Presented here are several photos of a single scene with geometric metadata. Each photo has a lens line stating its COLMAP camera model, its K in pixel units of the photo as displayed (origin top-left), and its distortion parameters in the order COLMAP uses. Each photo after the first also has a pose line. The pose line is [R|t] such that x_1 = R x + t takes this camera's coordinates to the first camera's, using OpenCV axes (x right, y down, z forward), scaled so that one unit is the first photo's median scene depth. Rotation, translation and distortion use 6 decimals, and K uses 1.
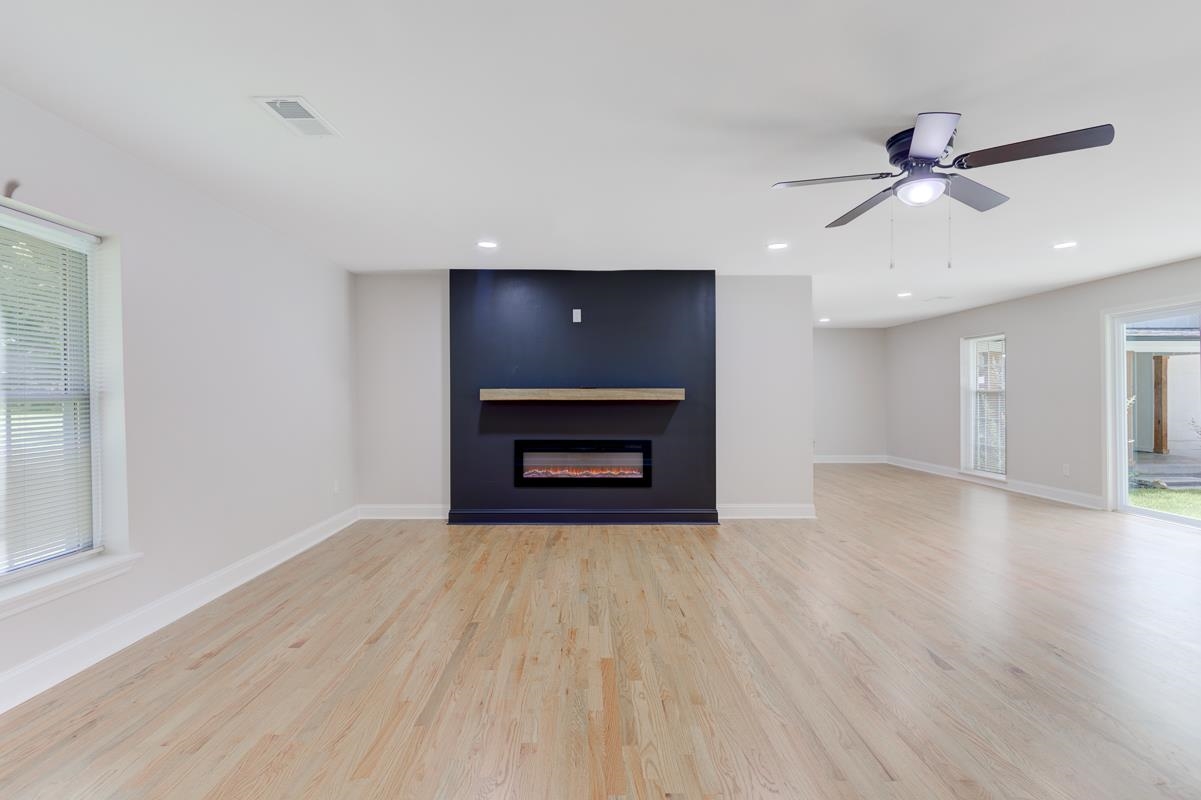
lens RADIAL K [[576.3, 0, 599.1], [0, 576.3, 402.3], [0, 0, 1]] dist [-0.000987, -0.000430]
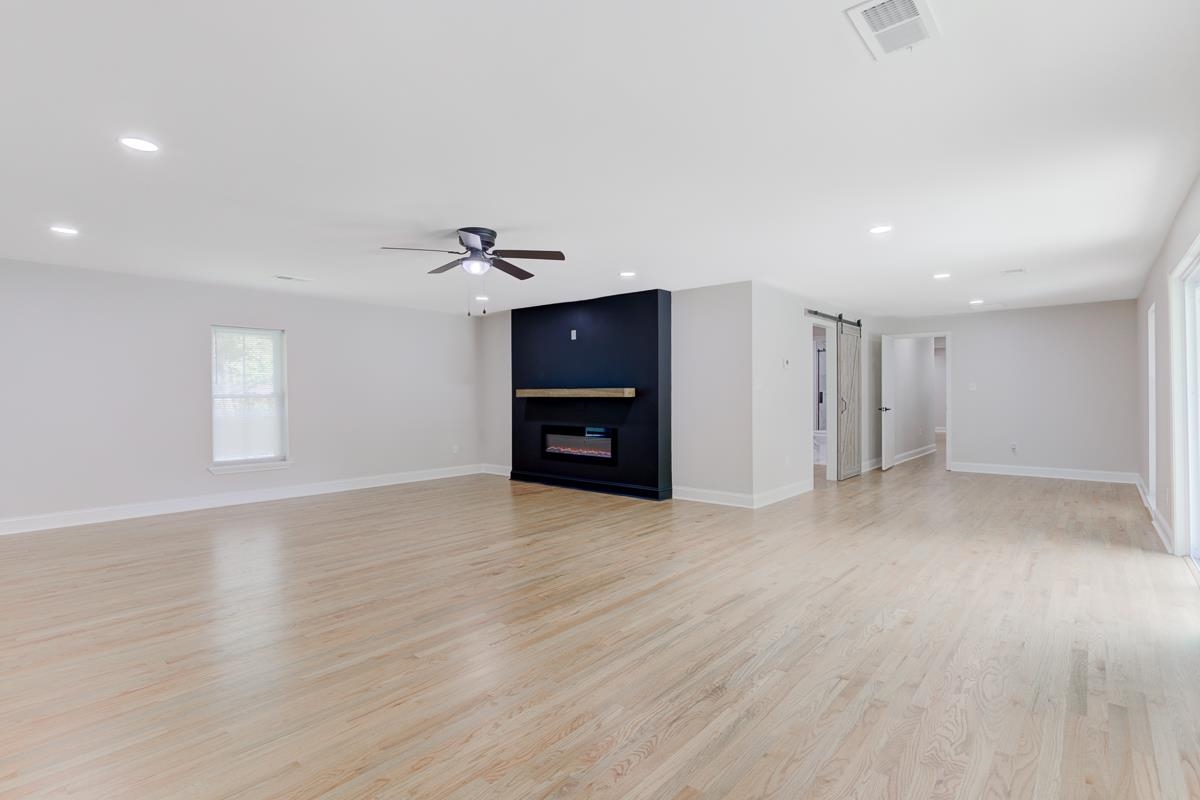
lens RADIAL K [[575.8, 0, 594.5], [0, 575.8, 397.2], [0, 0, 1]] dist [-0.000987, -0.000430]
pose [[0.757382, 0.001216, -0.652971, 0.882717], [-0.002691, 0.999996, -0.001258, -0.002199], [0.652967, 0.002710, 0.757382, 0.002873]]
